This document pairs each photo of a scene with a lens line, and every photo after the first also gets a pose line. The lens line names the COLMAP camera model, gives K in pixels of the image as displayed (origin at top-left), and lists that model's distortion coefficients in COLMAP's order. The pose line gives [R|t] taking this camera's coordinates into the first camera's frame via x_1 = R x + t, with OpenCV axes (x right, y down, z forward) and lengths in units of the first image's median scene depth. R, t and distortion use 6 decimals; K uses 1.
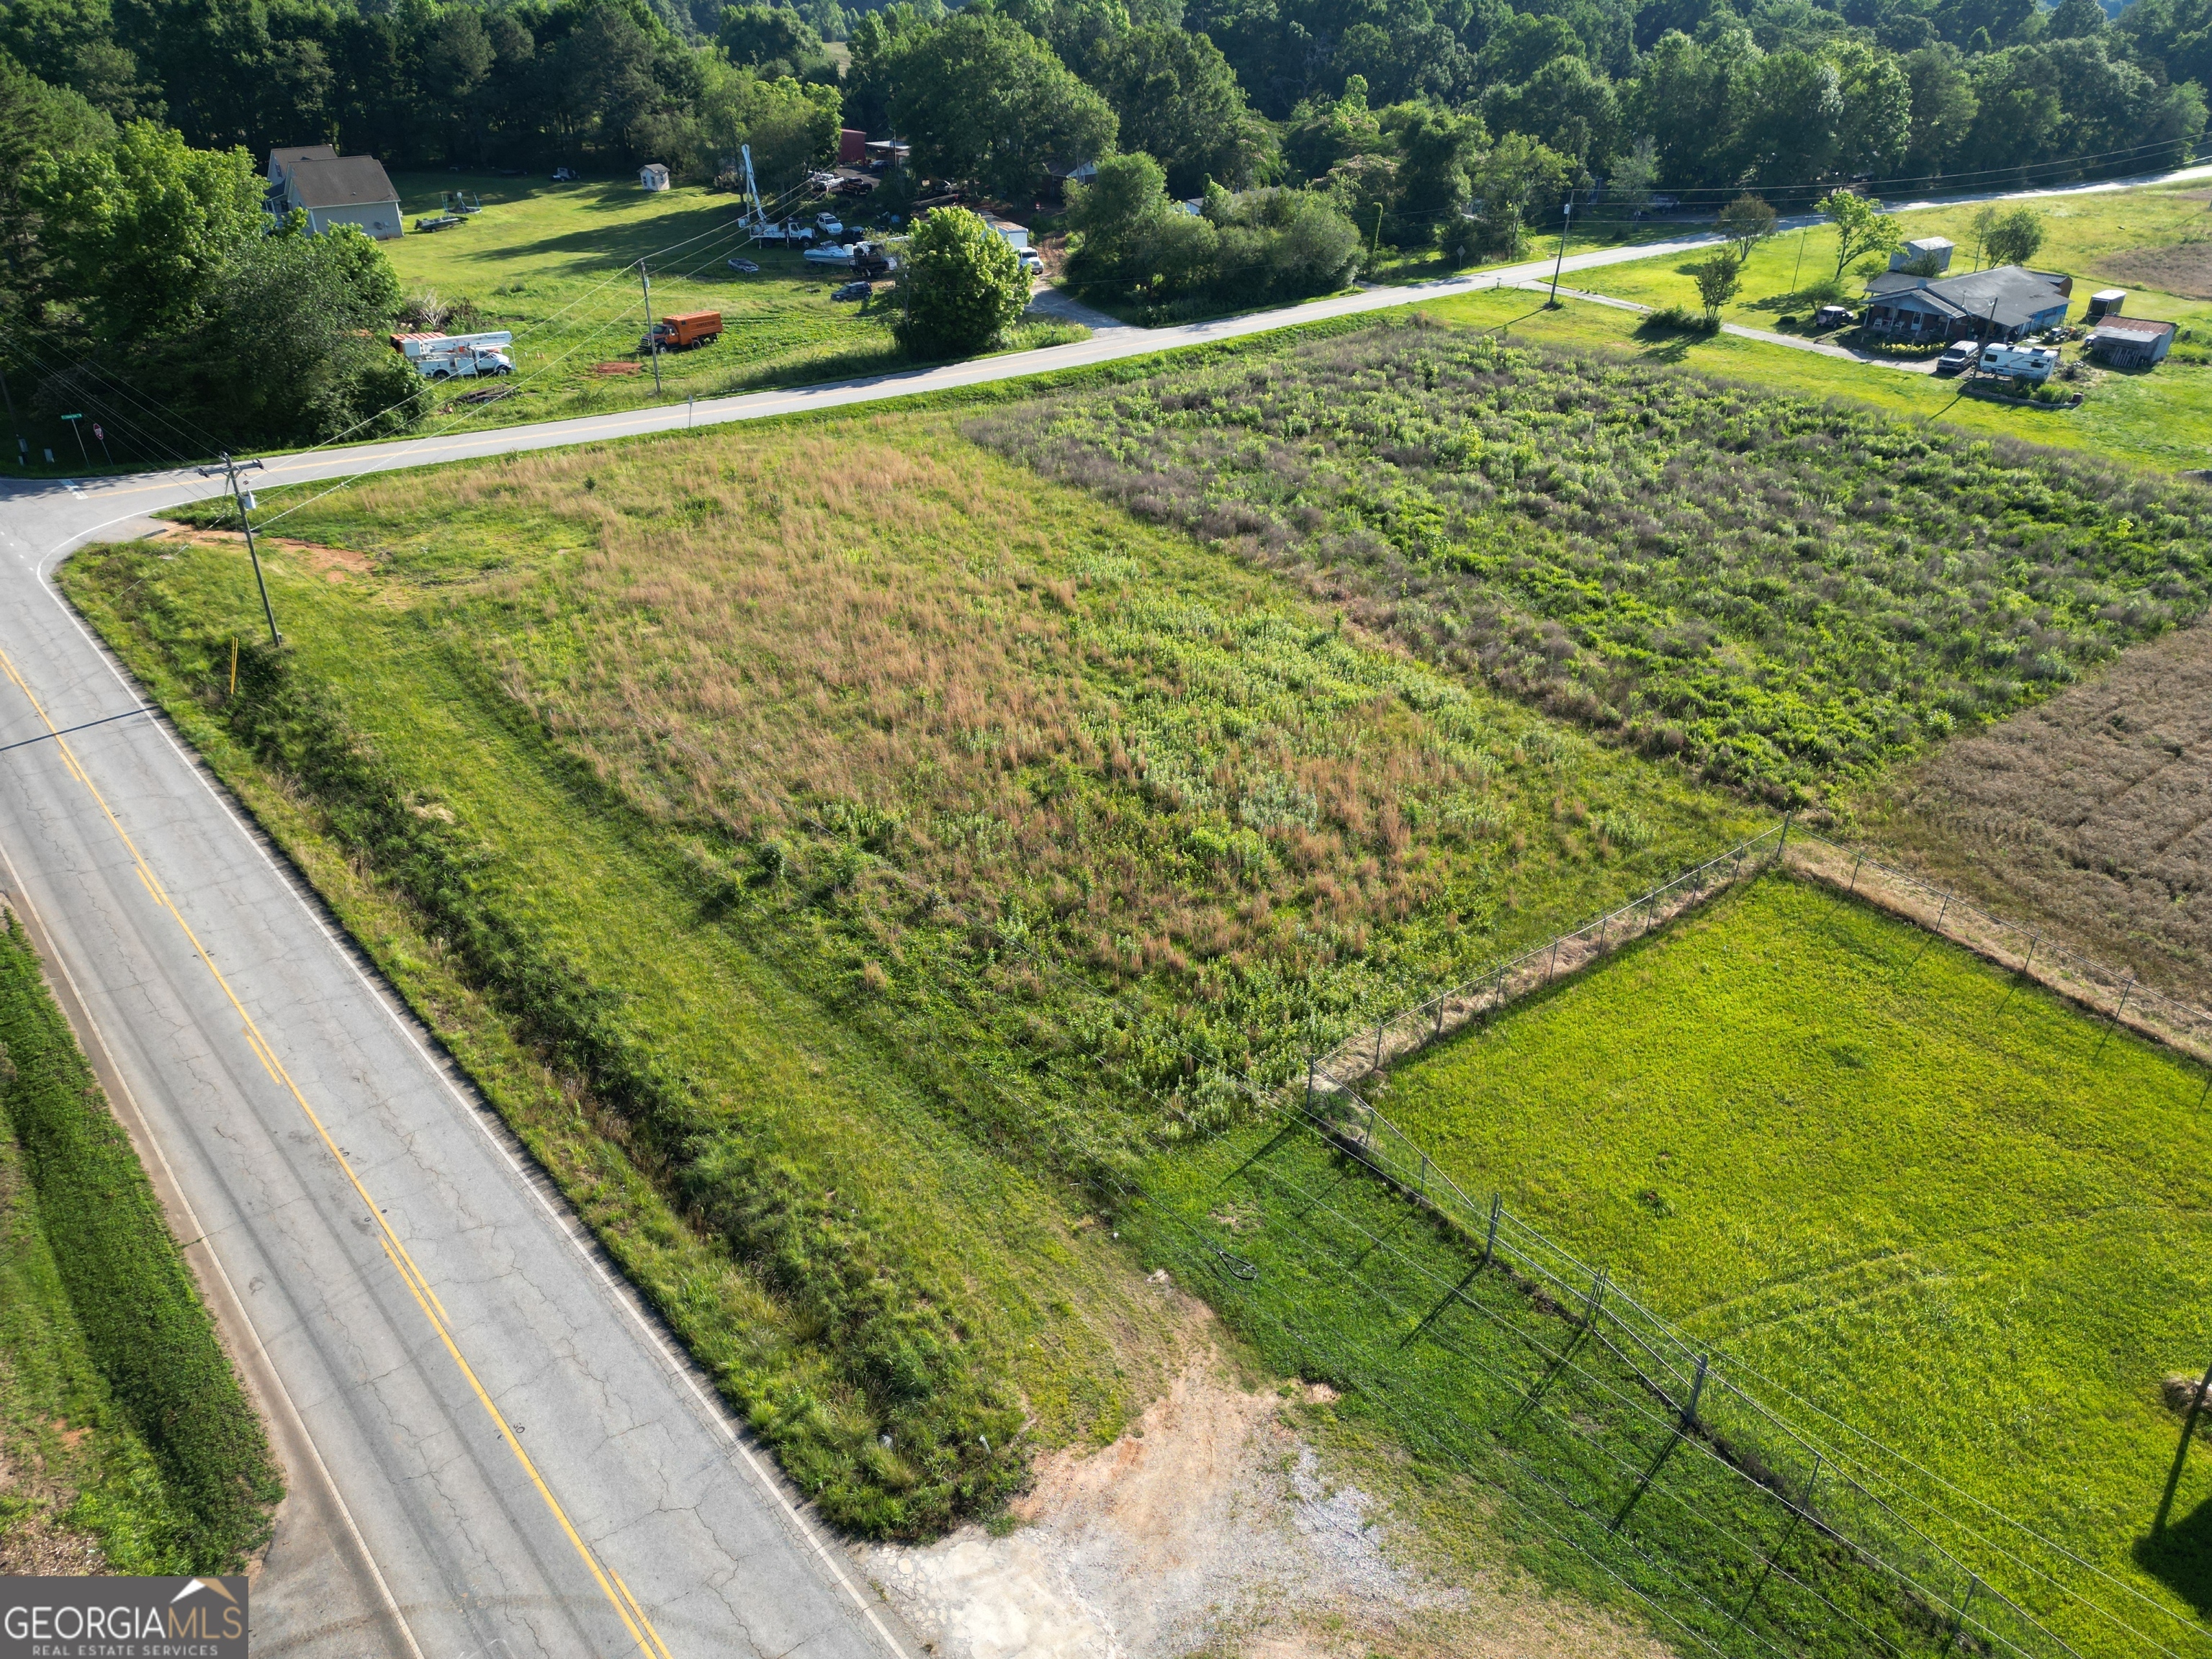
lens RADIAL K [[1543.5, 0, 1106.0], [0, 1543.5, 829.5], [0, 0, 1]] dist [0.086344, -0.088676]
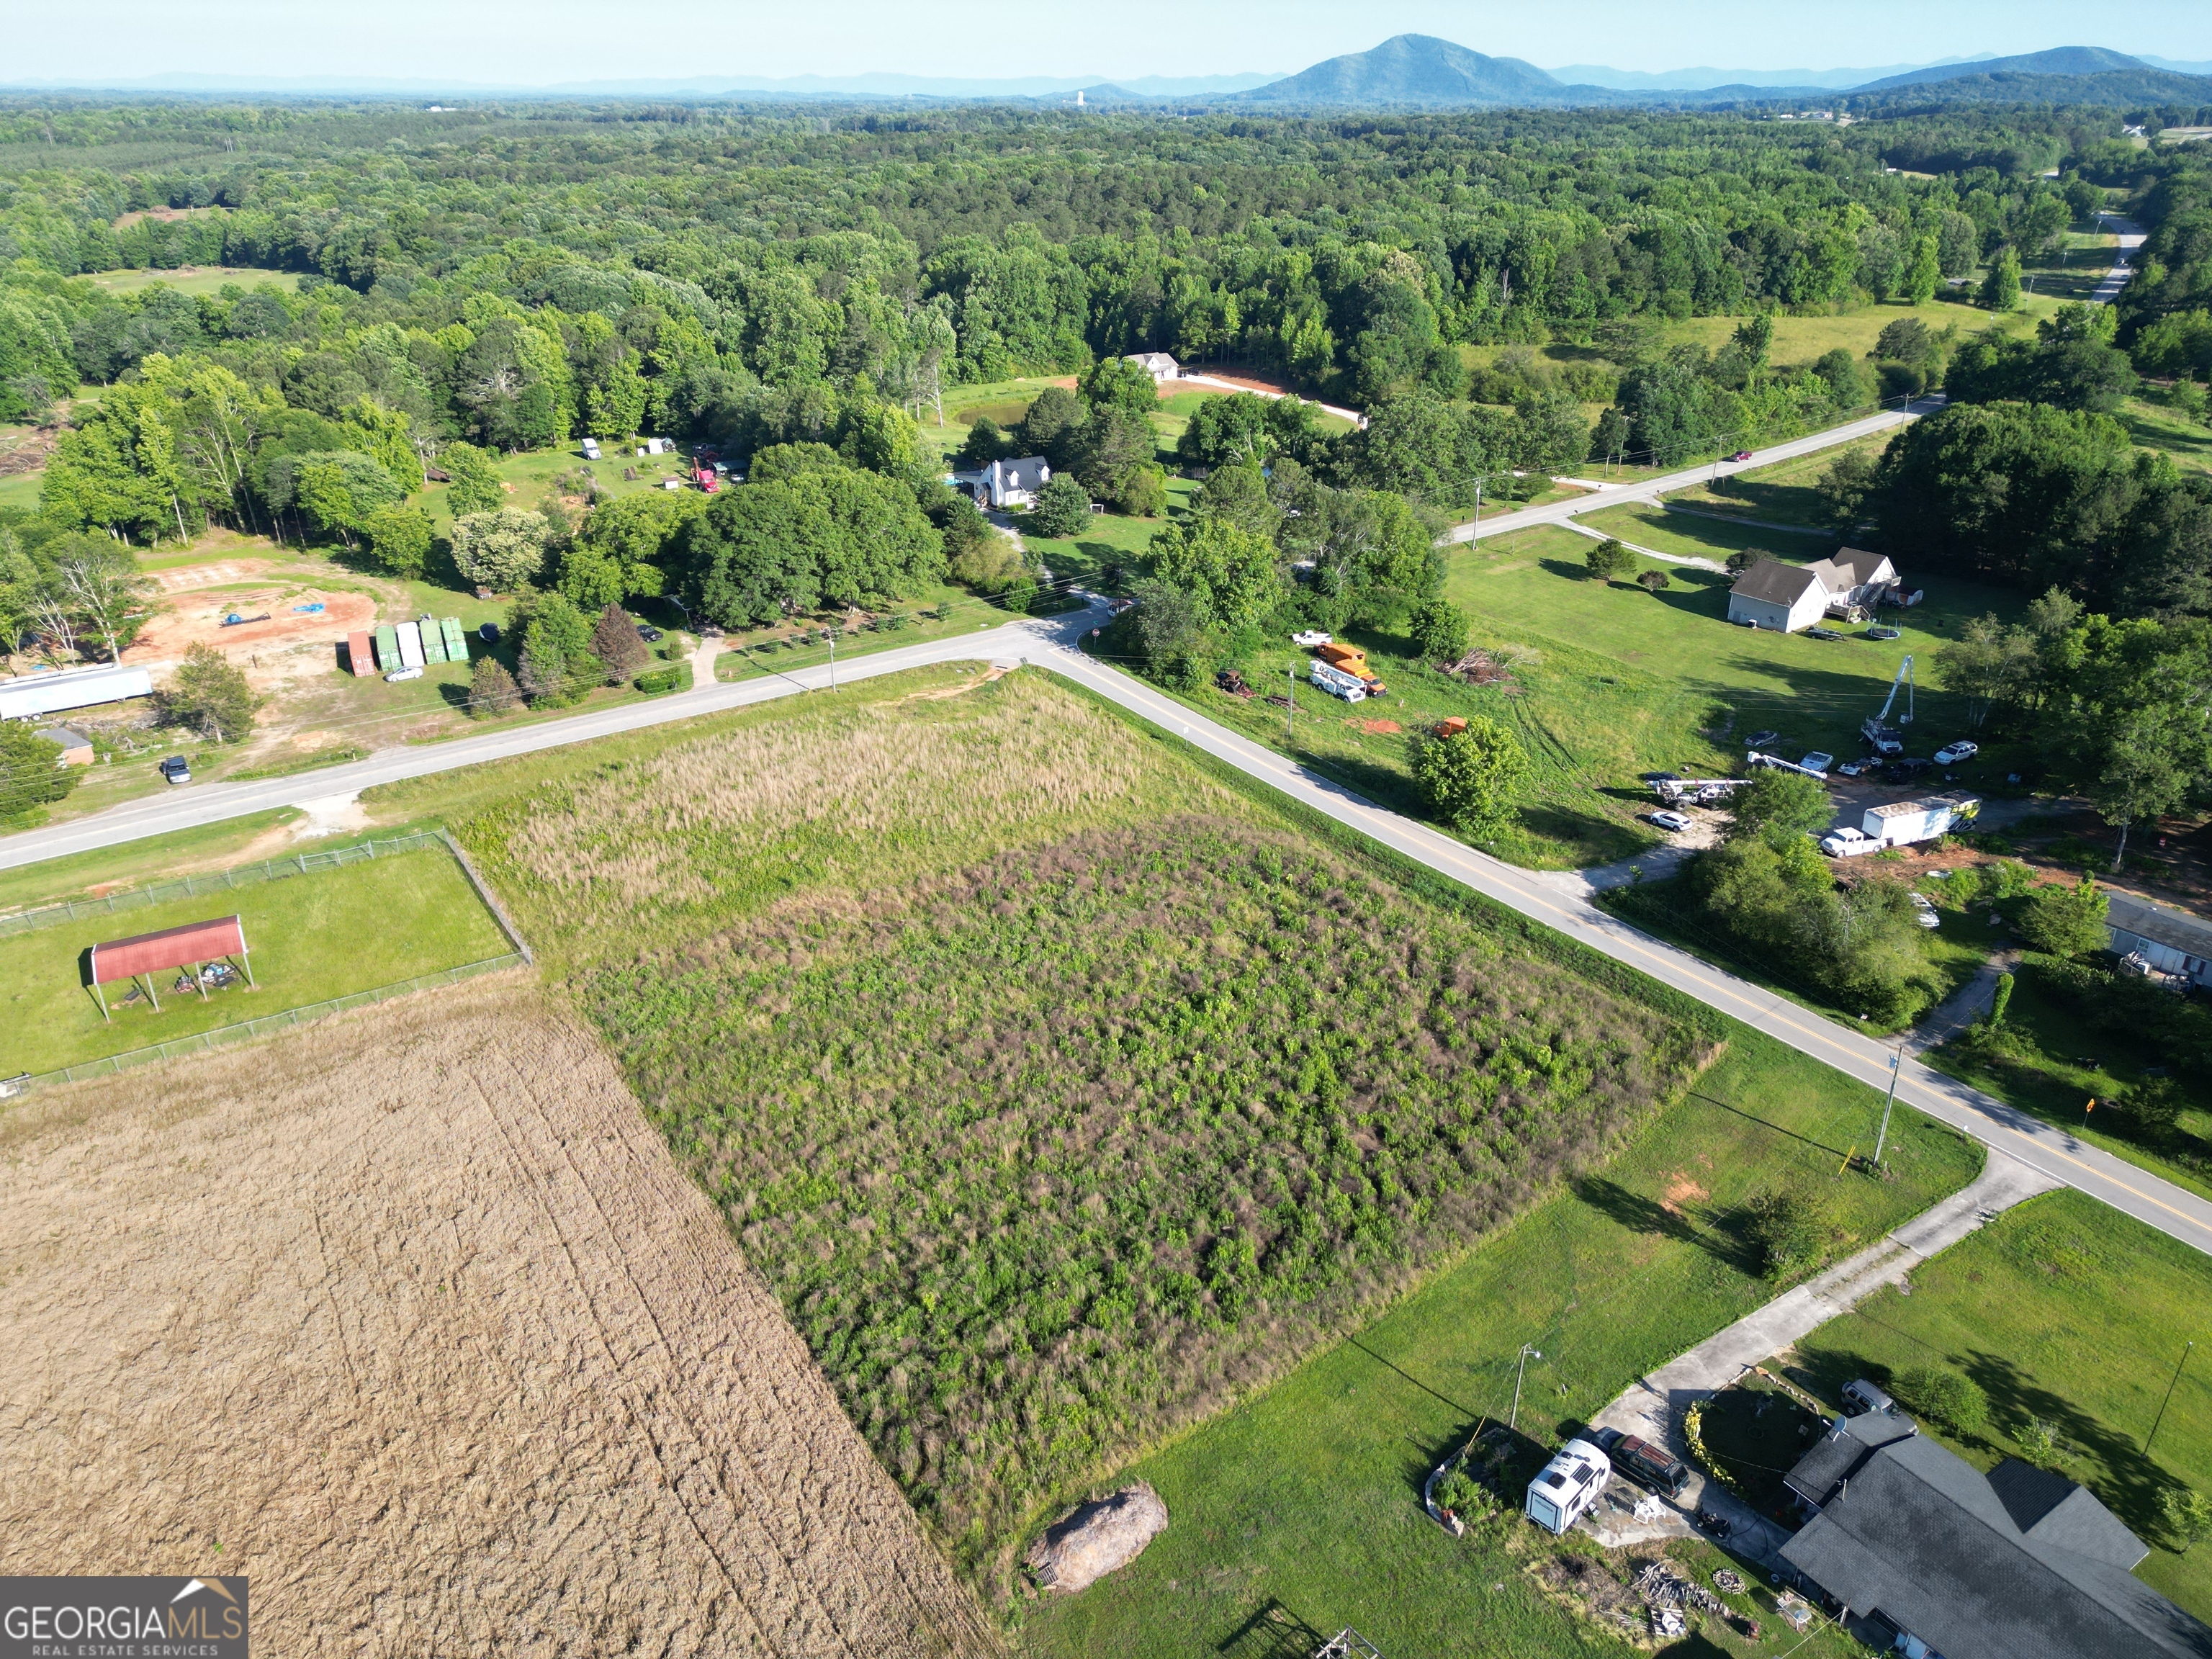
lens RADIAL K [[1543.5, 0, 1106.0], [0, 1543.5, 829.5], [0, 0, 1]] dist [0.086344, -0.088676]
pose [[-0.086639, 0.420573, -0.903112, 2.272957], [-0.492770, 0.769769, 0.405750, -1.438484], [0.865835, 0.480181, 0.140554, 1.272541]]
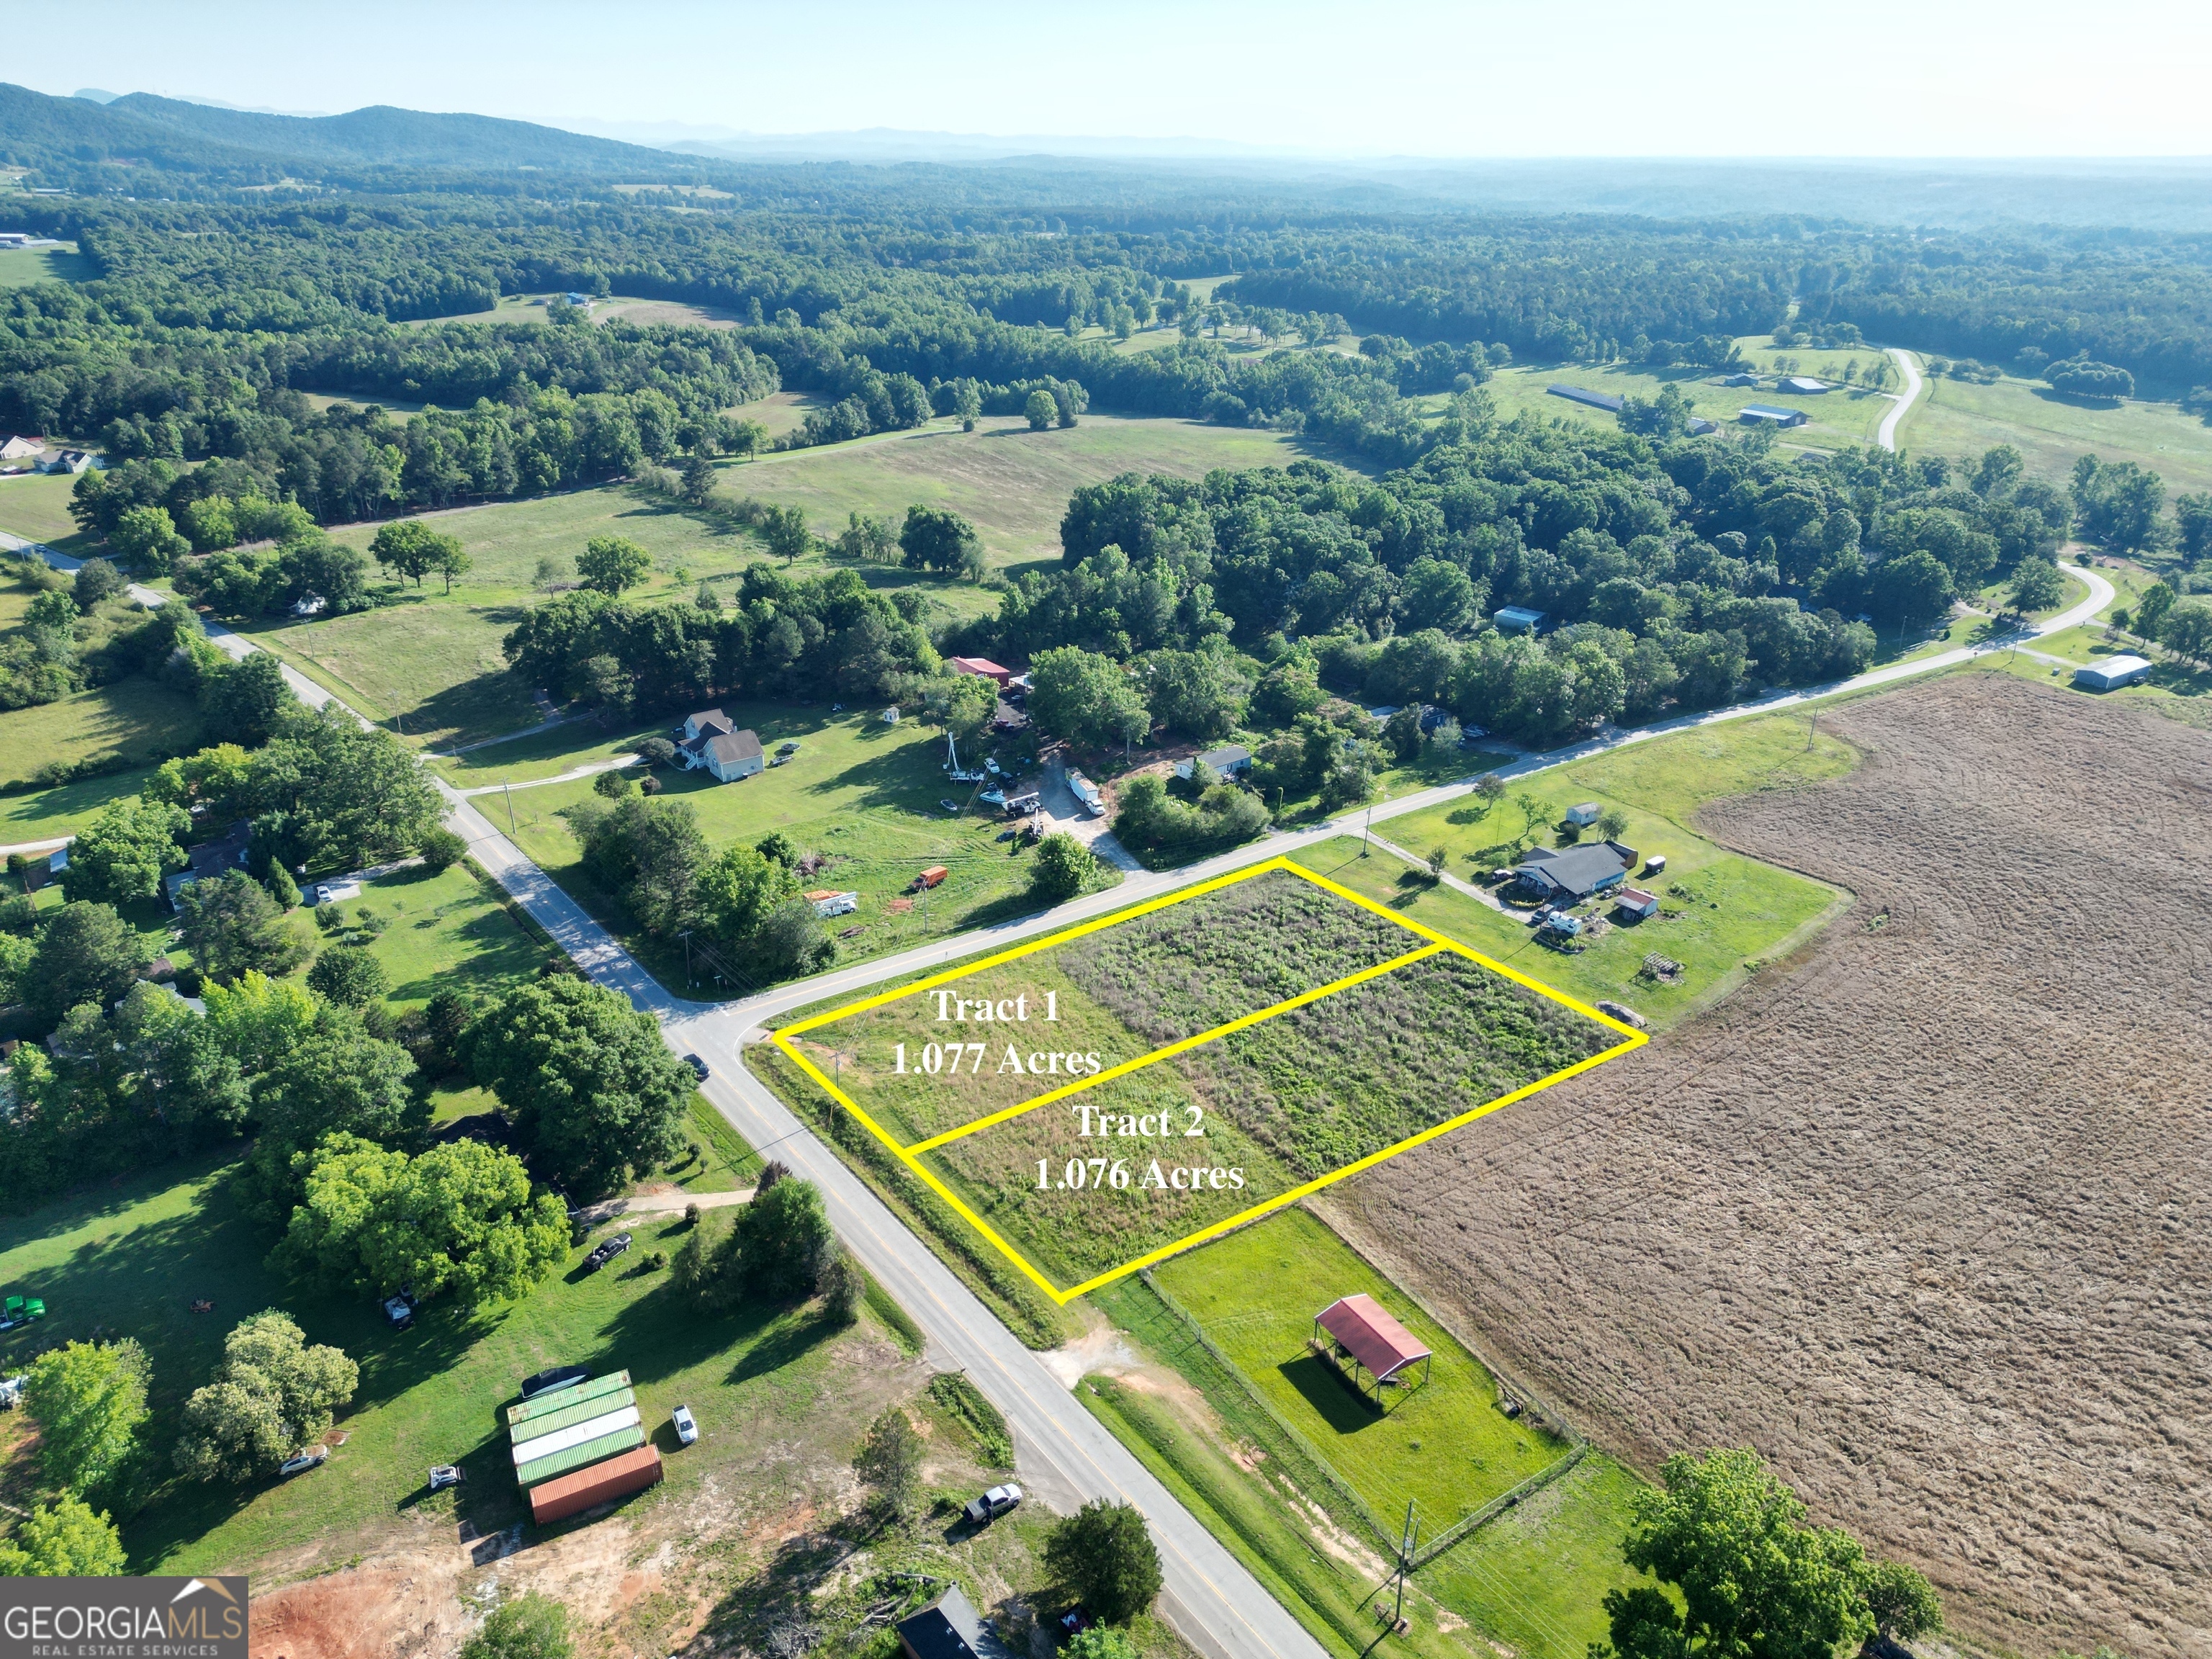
lens RADIAL K [[1543.5, 0, 1106.0], [0, 1543.5, 829.5], [0, 0, 1]] dist [0.086344, -0.088676]
pose [[0.998108, 0.028830, -0.054302, 0.169441], [-0.033993, 0.994734, -0.096691, -0.421012], [0.051229, 0.098353, 0.993832, -2.304782]]
